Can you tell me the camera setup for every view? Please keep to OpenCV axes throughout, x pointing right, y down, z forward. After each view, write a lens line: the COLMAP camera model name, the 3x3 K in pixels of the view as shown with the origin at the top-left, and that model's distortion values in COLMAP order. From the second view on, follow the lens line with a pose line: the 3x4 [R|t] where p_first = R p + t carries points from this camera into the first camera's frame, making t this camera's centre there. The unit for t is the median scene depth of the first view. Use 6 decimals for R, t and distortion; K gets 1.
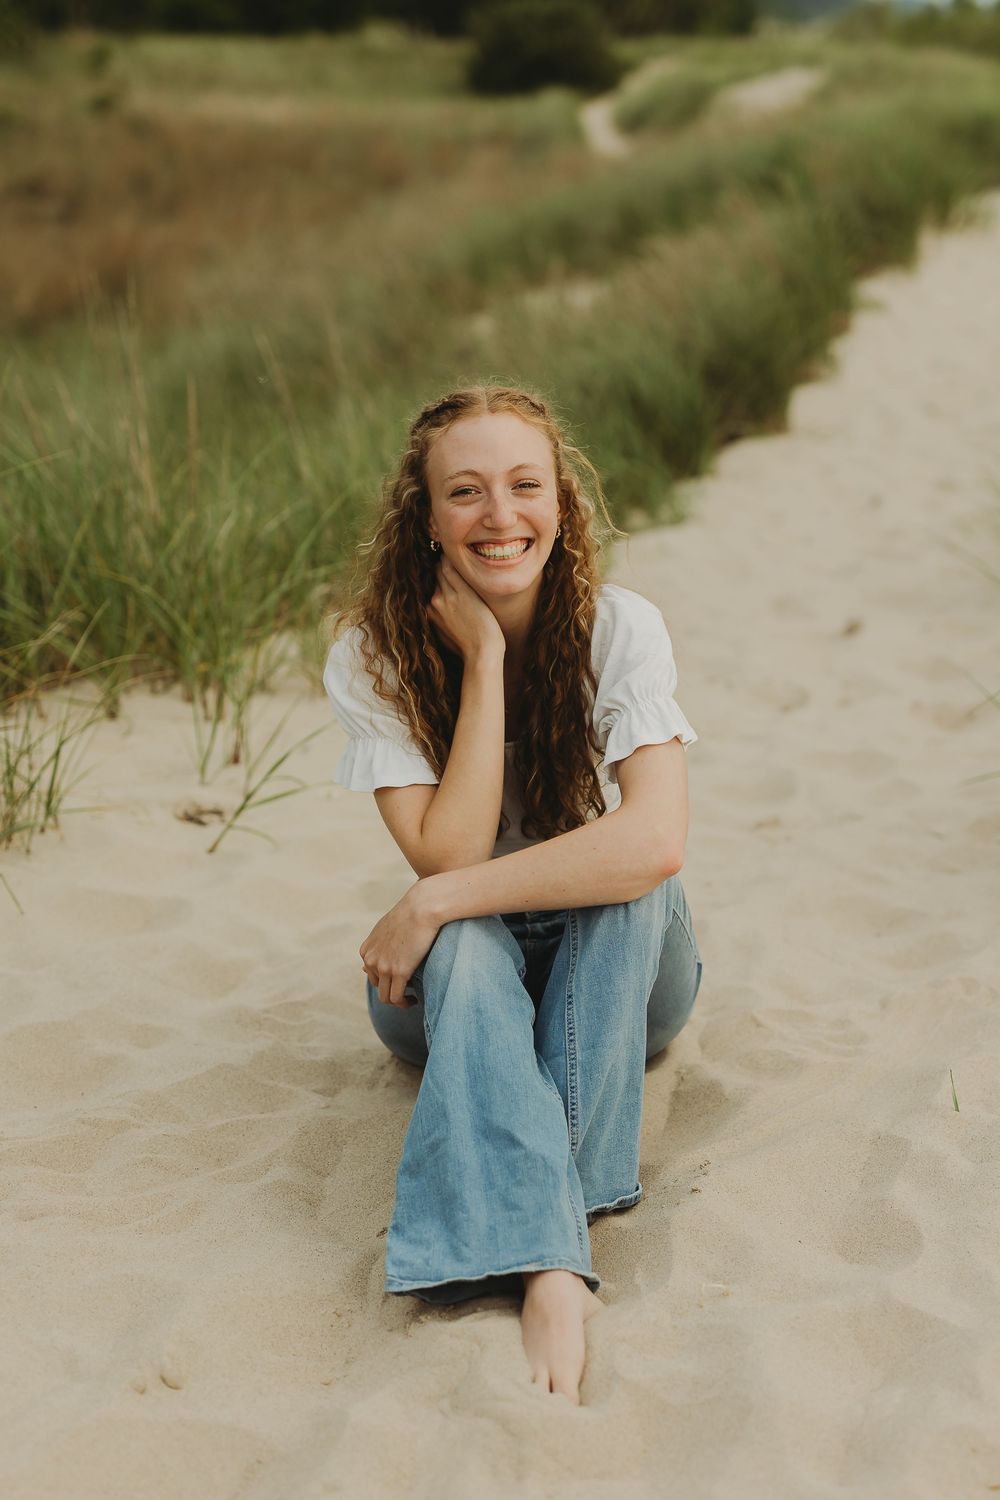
lens RADIAL K [[2401.0, 0, 555.2], [0, 2401.0, 677.7], [0, 0, 1]] dist [-0.021022, 0.000000]
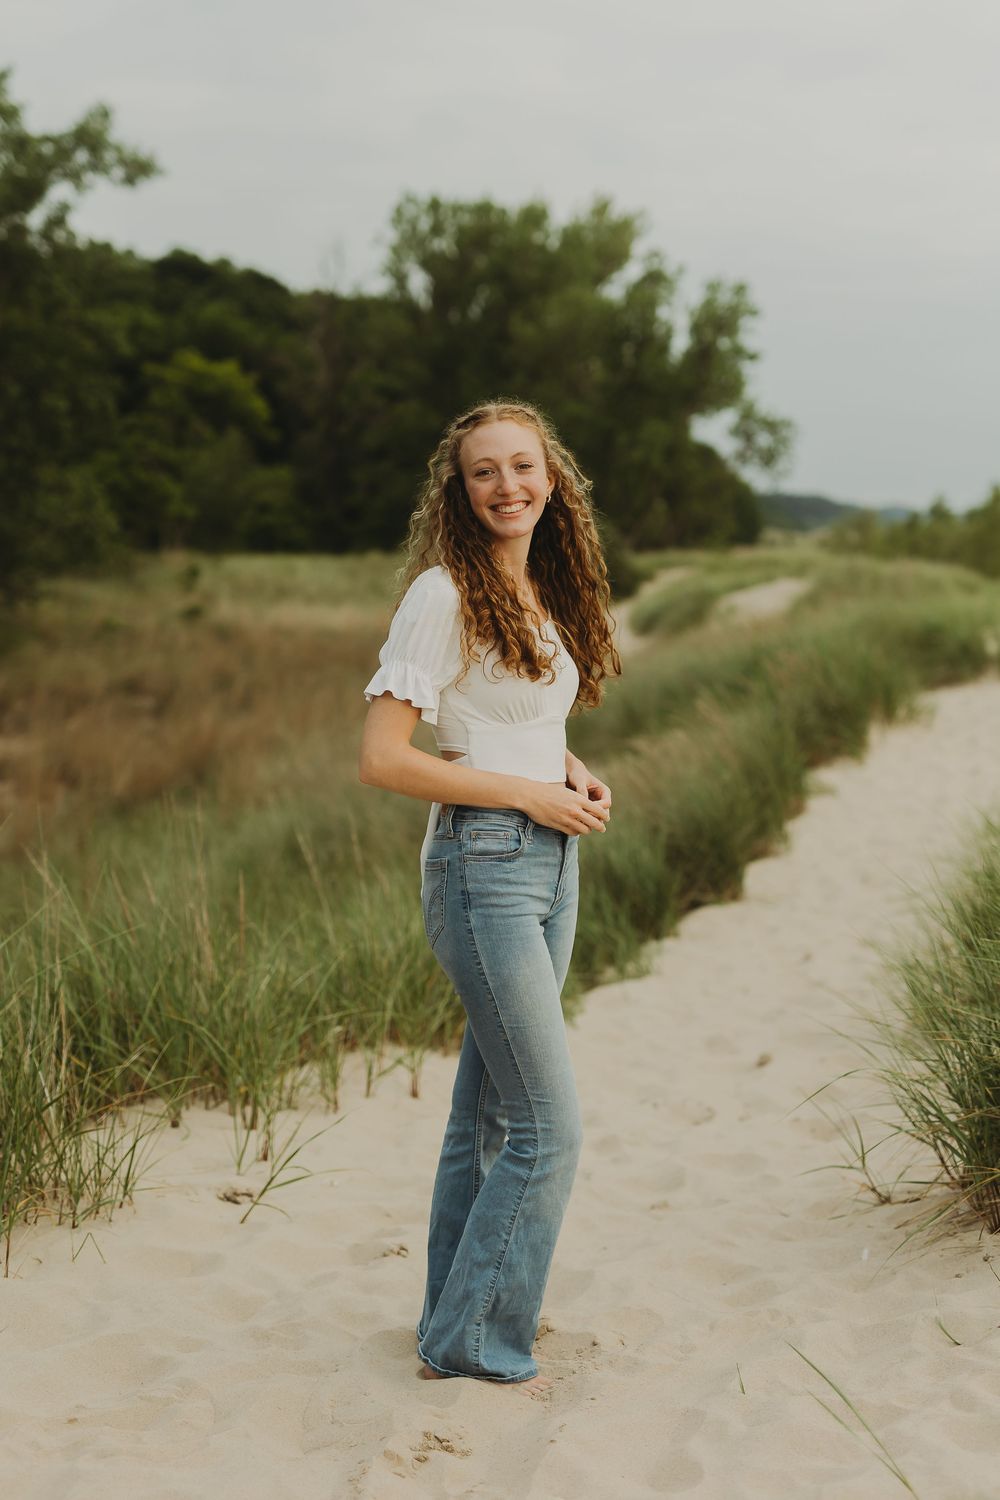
lens RADIAL K [[2216.2, 0, 544.9], [0, 2216.2, 657.5], [0, 0, 1]] dist [-0.040511, 0.000000]
pose [[0.999652, -0.005797, -0.025741, 0.041330], [0.000462, 0.979261, -0.202600, 0.007625], [0.026382, 0.202518, 0.978923, -0.192101]]
